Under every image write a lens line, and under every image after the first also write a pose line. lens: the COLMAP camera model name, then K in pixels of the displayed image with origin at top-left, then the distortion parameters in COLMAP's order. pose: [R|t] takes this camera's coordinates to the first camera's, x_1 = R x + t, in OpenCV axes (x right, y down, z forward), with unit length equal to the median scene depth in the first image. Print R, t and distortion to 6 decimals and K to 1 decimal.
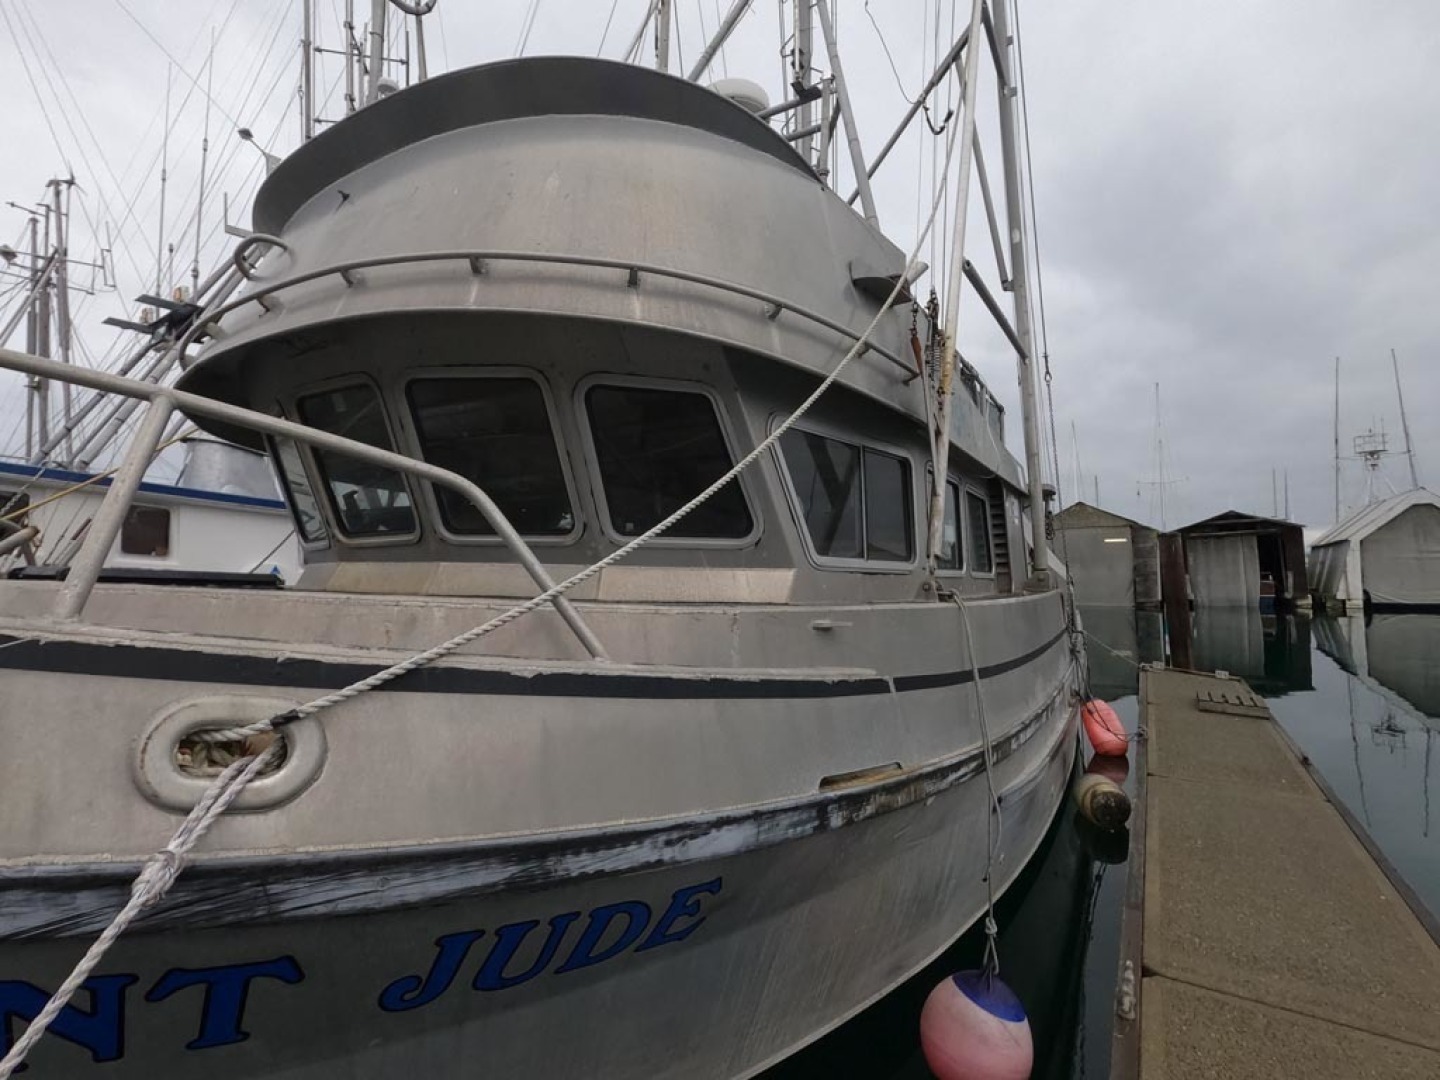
lens RADIAL K [[651.4, 0, 723.7], [0, 651.4, 557.8], [0, 0, 1]] dist [0.000616, 0.000211]
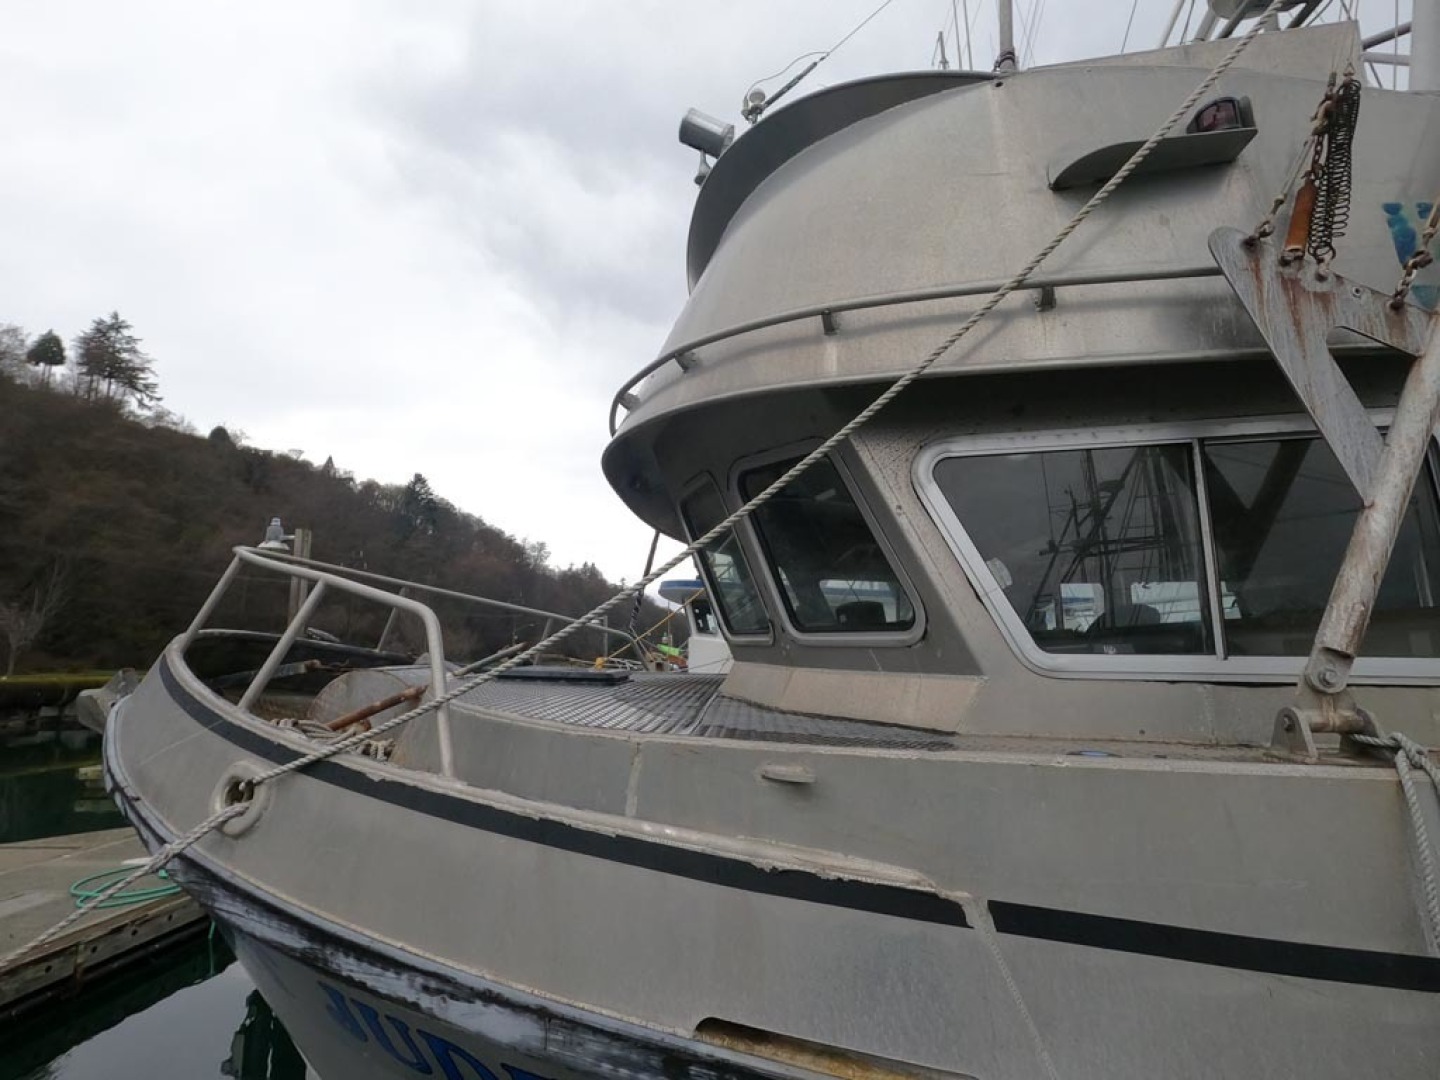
lens RADIAL K [[689.1, 0, 721.1], [0, 689.1, 544.4], [0, 0, 1]] dist [-0.003538, -0.000130]
pose [[0.505892, -0.137524, -0.851564, 0.883924], [0.026982, 0.989249, -0.143731, -0.031854], [0.862175, 0.049735, 0.504164, 0.703222]]
